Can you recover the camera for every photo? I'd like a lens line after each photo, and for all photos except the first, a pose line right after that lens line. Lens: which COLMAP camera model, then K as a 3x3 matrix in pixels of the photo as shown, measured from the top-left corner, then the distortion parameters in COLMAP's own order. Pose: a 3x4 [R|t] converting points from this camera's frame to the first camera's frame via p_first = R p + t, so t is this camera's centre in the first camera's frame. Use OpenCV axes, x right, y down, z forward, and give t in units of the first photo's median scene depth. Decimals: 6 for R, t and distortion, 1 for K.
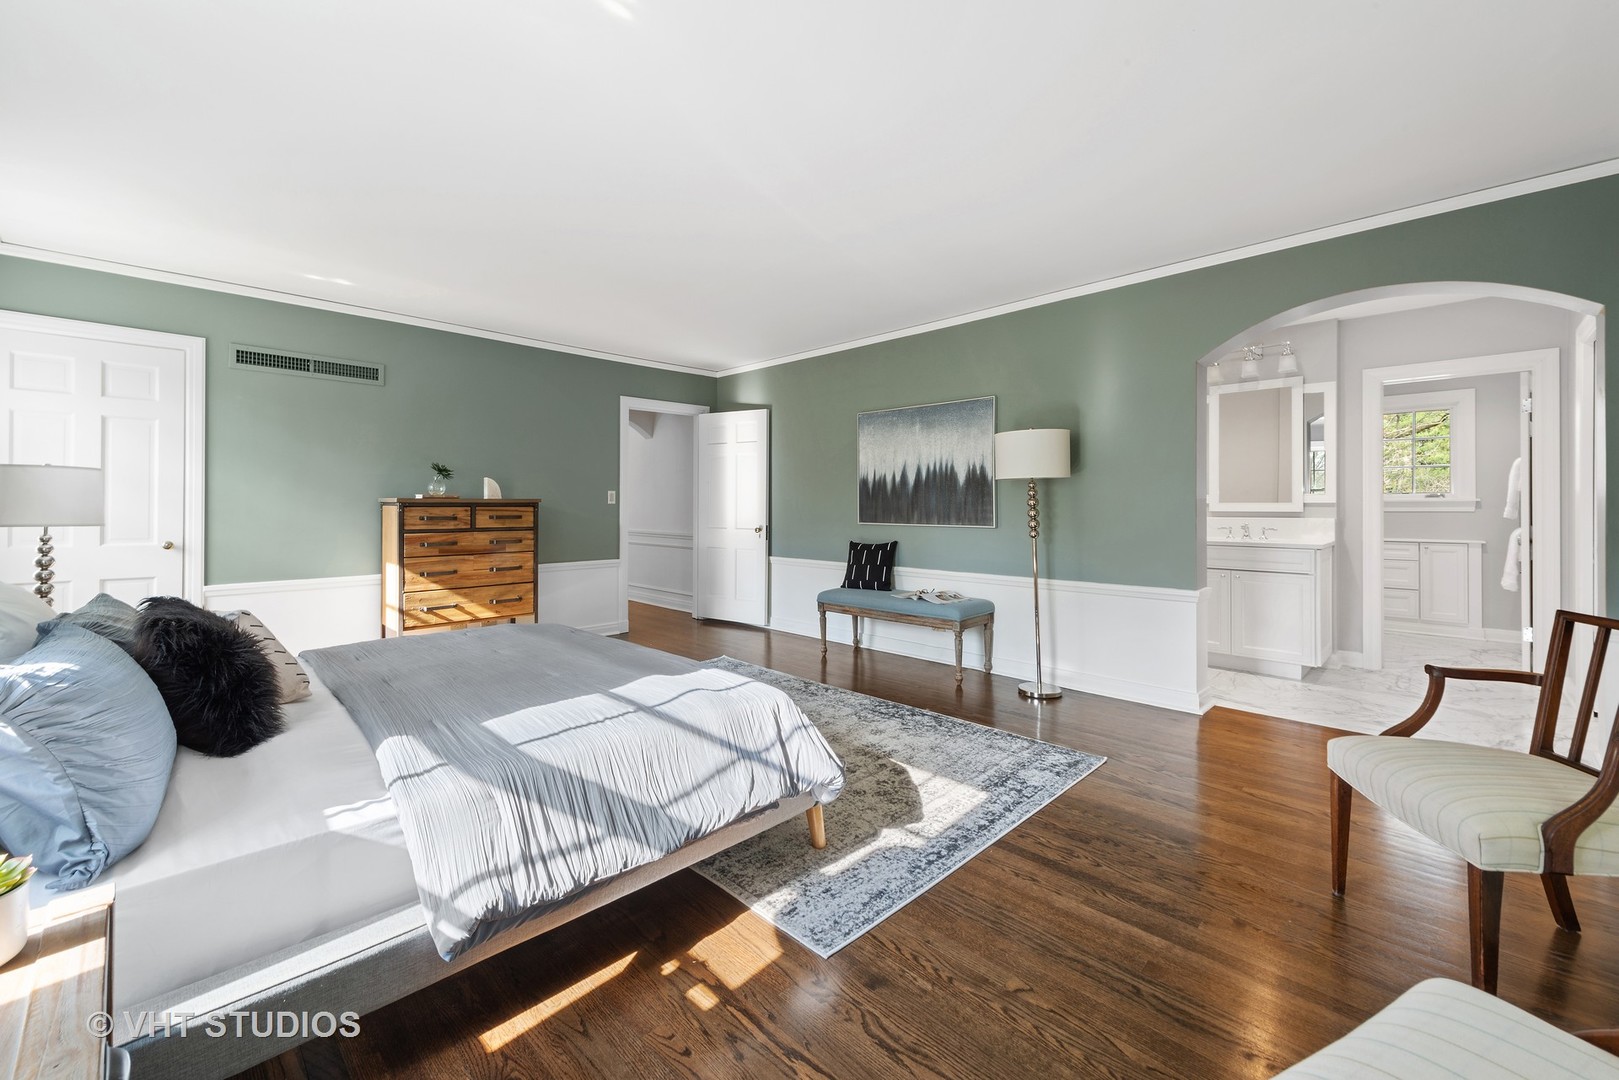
lens RADIAL K [[645.2, 0, 794.7], [0, 645.2, 510.0], [0, 0, 1]] dist [-0.002268, -0.000524]
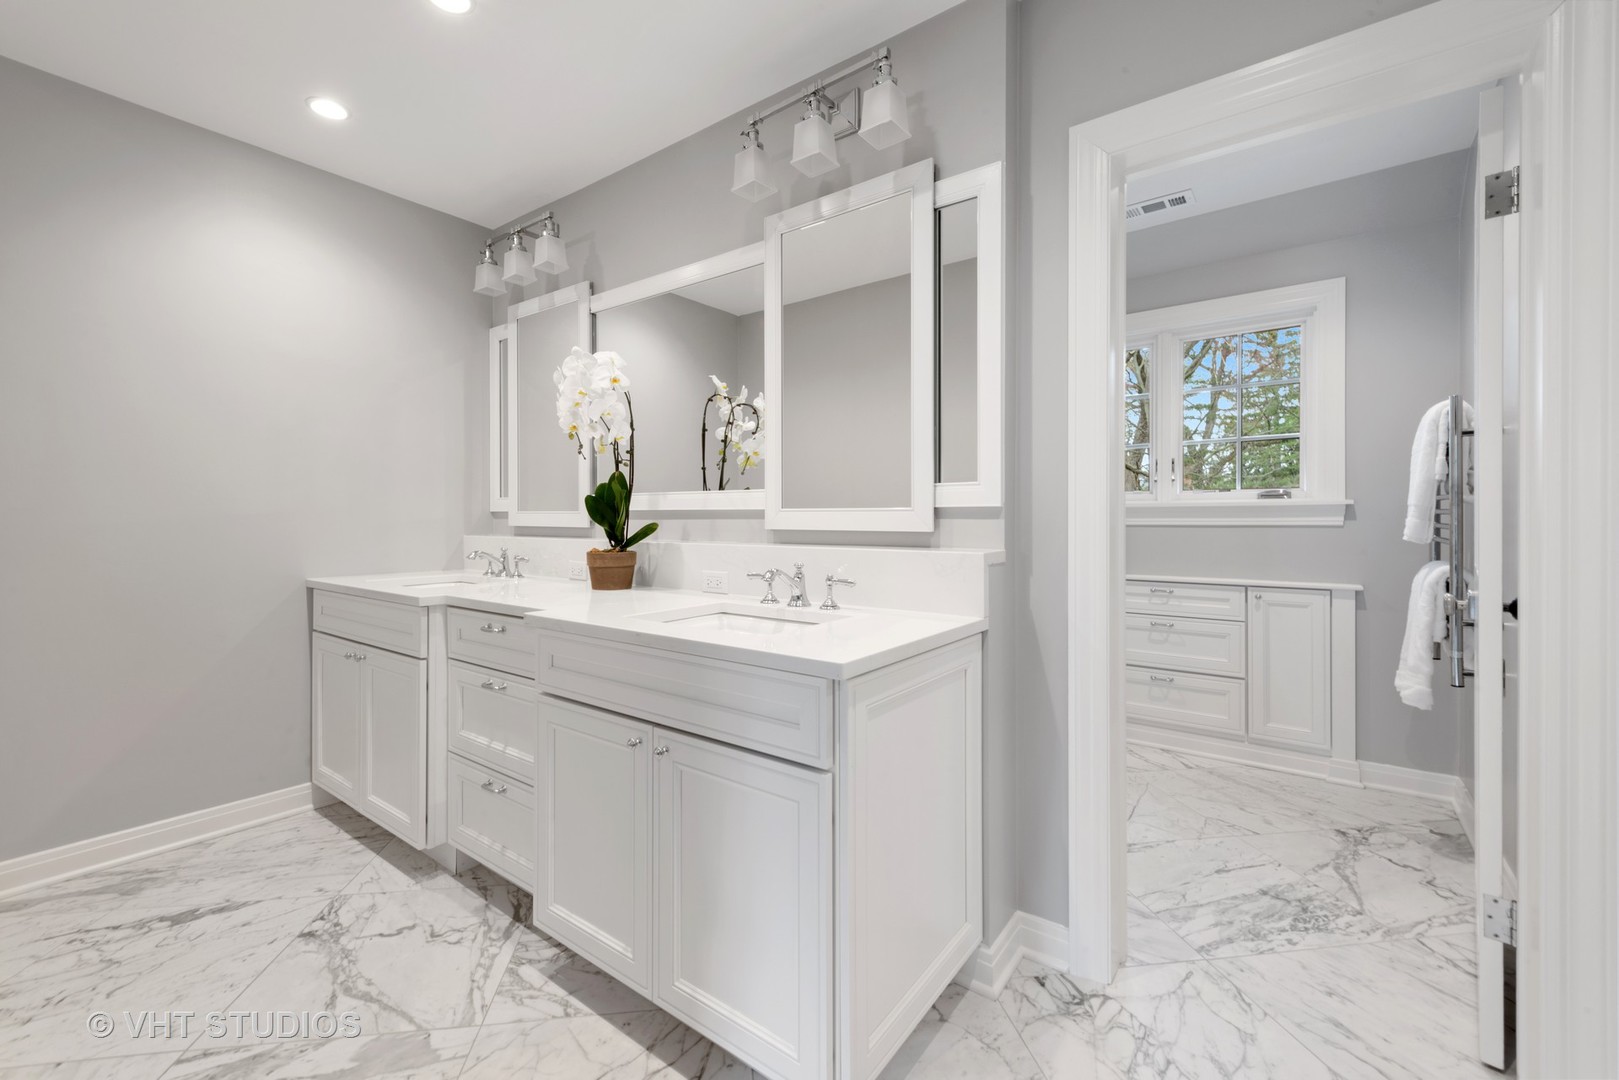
lens RADIAL K [[674.5, 0, 802.4], [0, 674.5, 530.2], [0, 0, 1]] dist [0.001131, 0.000095]
pose [[0.989291, -0.006765, 0.145803, 0.678890], [0.005117, 0.999919, 0.011675, -0.003011], [-0.145870, -0.010804, 0.989245, 0.651373]]
